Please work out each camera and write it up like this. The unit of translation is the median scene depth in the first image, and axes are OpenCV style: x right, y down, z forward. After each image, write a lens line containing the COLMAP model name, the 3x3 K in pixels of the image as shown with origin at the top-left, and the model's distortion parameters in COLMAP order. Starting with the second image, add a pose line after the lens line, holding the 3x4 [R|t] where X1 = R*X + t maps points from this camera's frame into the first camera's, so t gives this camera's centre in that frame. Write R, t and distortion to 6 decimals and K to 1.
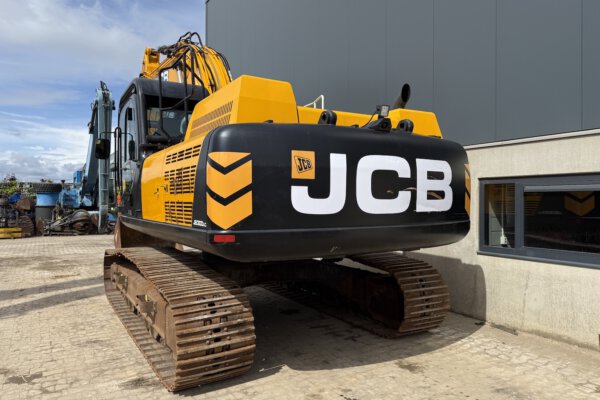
lens RADIAL K [[420.7, 0, 296.8], [0, 420.7, 199.5], [0, 0, 1]] dist [0.074835, -0.094216]
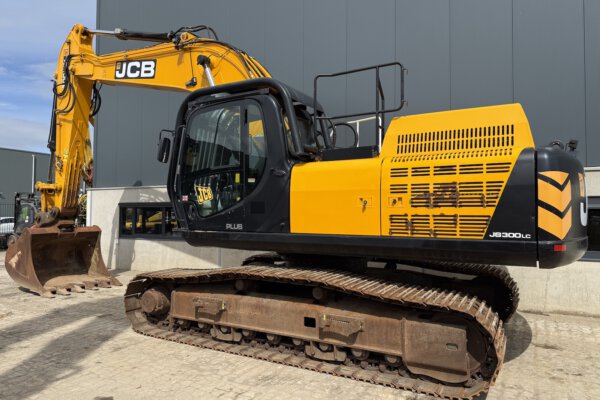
lens RADIAL K [[420.7, 0, 296.8], [0, 420.7, 199.5], [0, 0, 1]] dist [0.074835, -0.094216]
pose [[0.872174, 0.020545, 0.488764, -0.952382], [-0.003946, 0.999381, -0.034967, 0.004827], [-0.489179, 0.028568, 0.871715, 0.242789]]
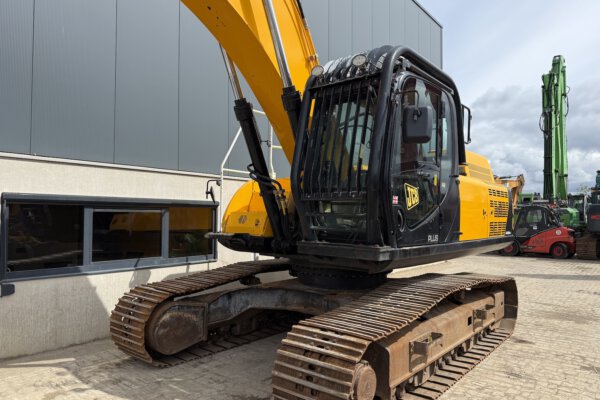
lens RADIAL K [[418.5, 0, 299.5], [0, 418.5, 206.3], [0, 0, 1]] dist [0.076492, -0.081275]
pose [[-0.339203, 0.026257, 0.940347, -1.343129], [-0.001854, 0.999590, -0.028580, -0.005487], [-0.940711, -0.011438, -0.339015, 1.972675]]
